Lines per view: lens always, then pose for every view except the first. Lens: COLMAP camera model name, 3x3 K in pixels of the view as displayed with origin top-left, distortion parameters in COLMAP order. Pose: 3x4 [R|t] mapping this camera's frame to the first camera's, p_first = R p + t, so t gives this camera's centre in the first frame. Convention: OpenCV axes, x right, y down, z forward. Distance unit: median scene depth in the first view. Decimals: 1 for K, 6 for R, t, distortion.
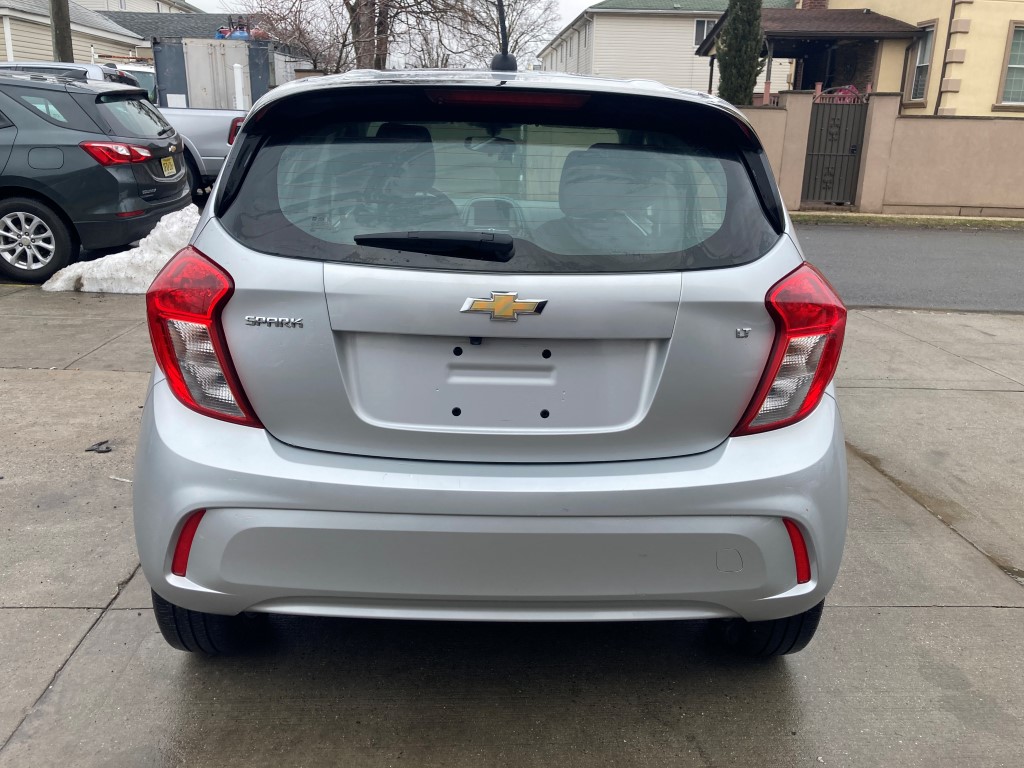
lens RADIAL K [[815.7, 0, 516.8], [0, 815.7, 379.9], [0, 0, 1]] dist [0.076544, -0.093318]
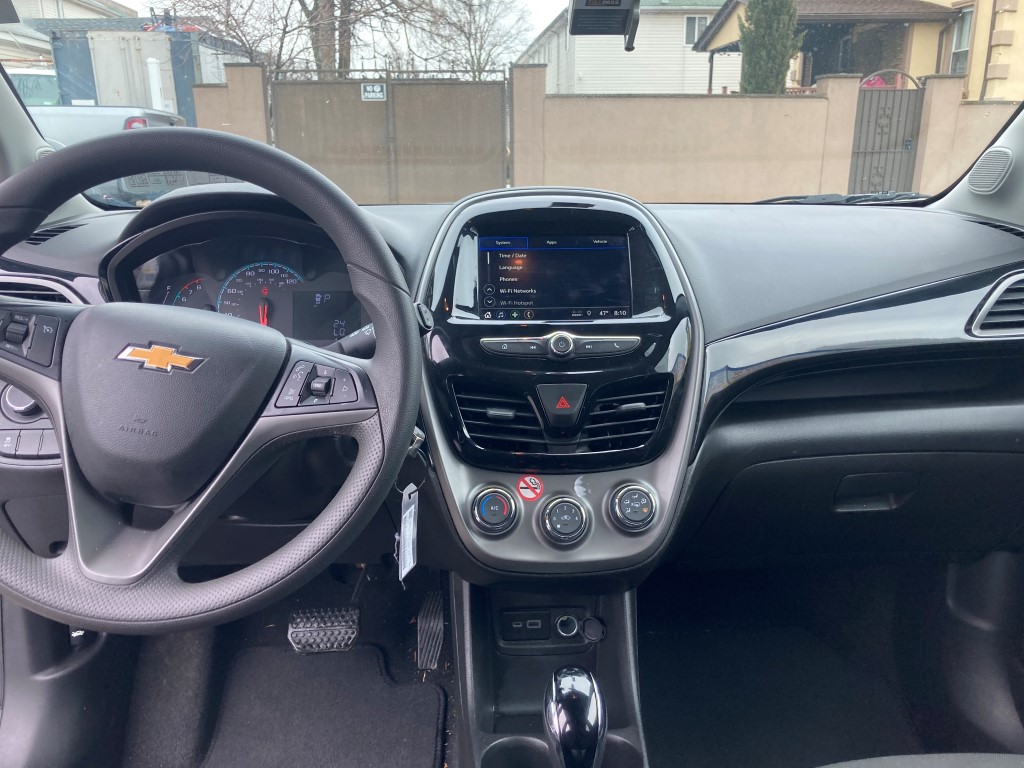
lens RADIAL K [[815.7, 0, 516.8], [0, 815.7, 379.9], [0, 0, 1]] dist [0.076544, -0.093318]
pose [[0.999194, -0.032984, 0.022866, -0.009765], [0.033432, 0.999251, -0.019473, -0.033712], [-0.022206, 0.020221, 0.999549, 0.155718]]
